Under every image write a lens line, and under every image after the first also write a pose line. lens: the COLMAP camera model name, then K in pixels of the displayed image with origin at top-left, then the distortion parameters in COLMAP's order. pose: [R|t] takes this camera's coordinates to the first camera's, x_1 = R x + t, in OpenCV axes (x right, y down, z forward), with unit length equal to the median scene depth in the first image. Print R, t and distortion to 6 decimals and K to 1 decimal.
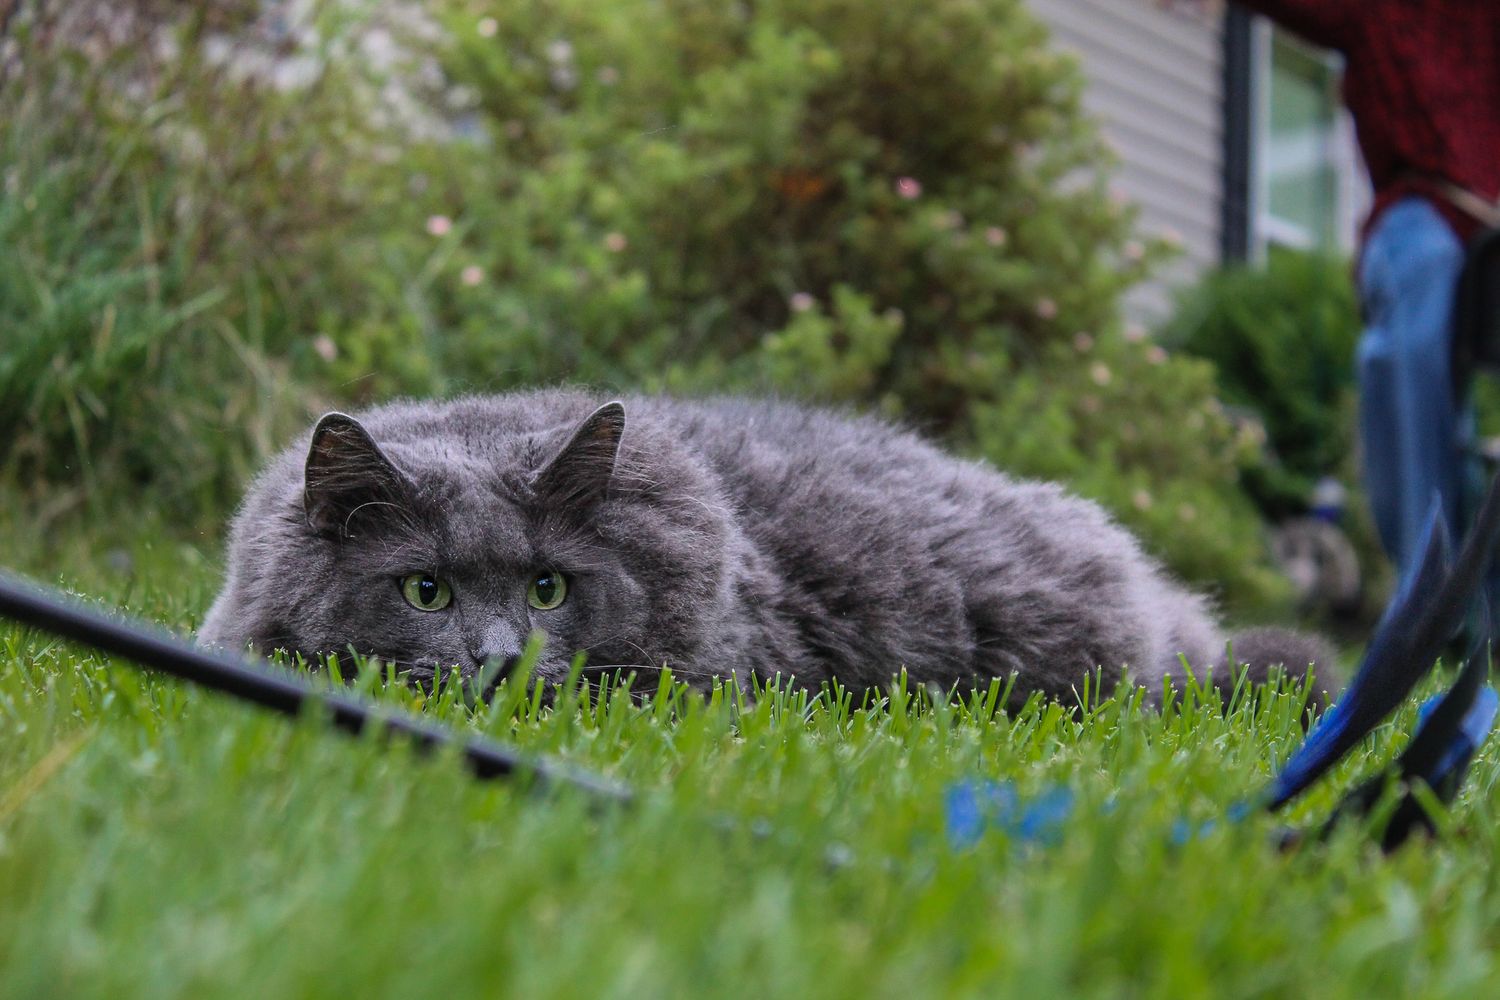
lens RADIAL K [[3149.0, 0, 750.0], [0, 3149.0, 500.0], [0, 0, 1]] dist [-0.005756, -0.081813]
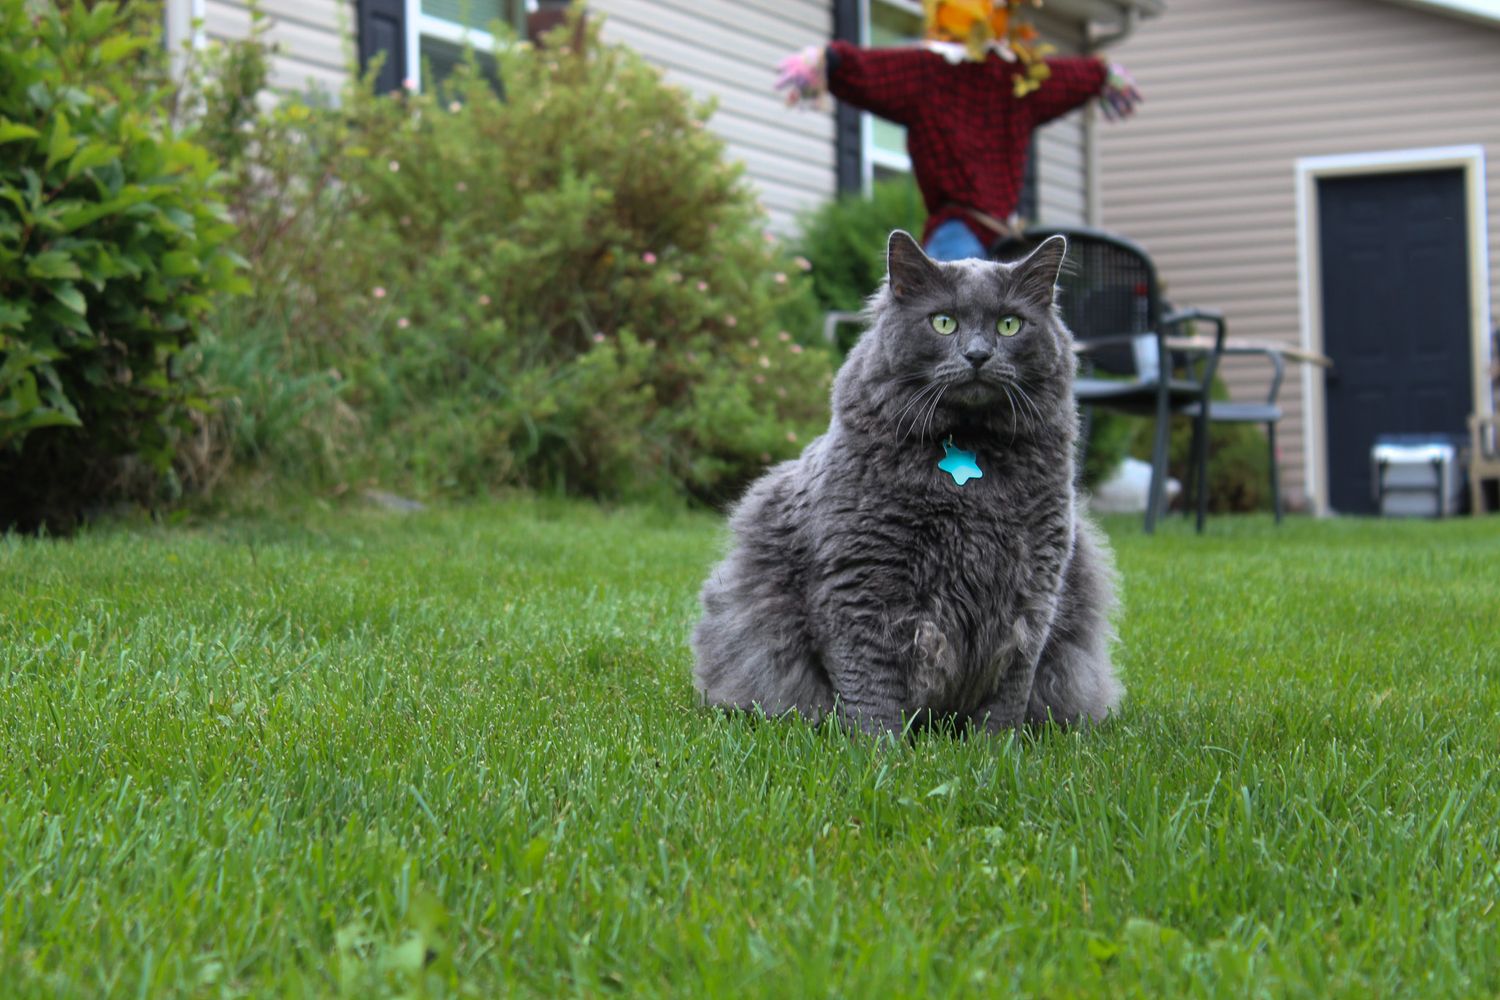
lens RADIAL K [[3149.0, 0, 750.0], [0, 3149.0, 500.0], [0, 0, 1]] dist [-0.005756, -0.081813]
pose [[0.992696, -0.041863, 0.113147, -0.099181], [0.035289, 0.997605, 0.059491, -0.070922], [-0.115366, -0.055064, 0.991796, -0.744462]]
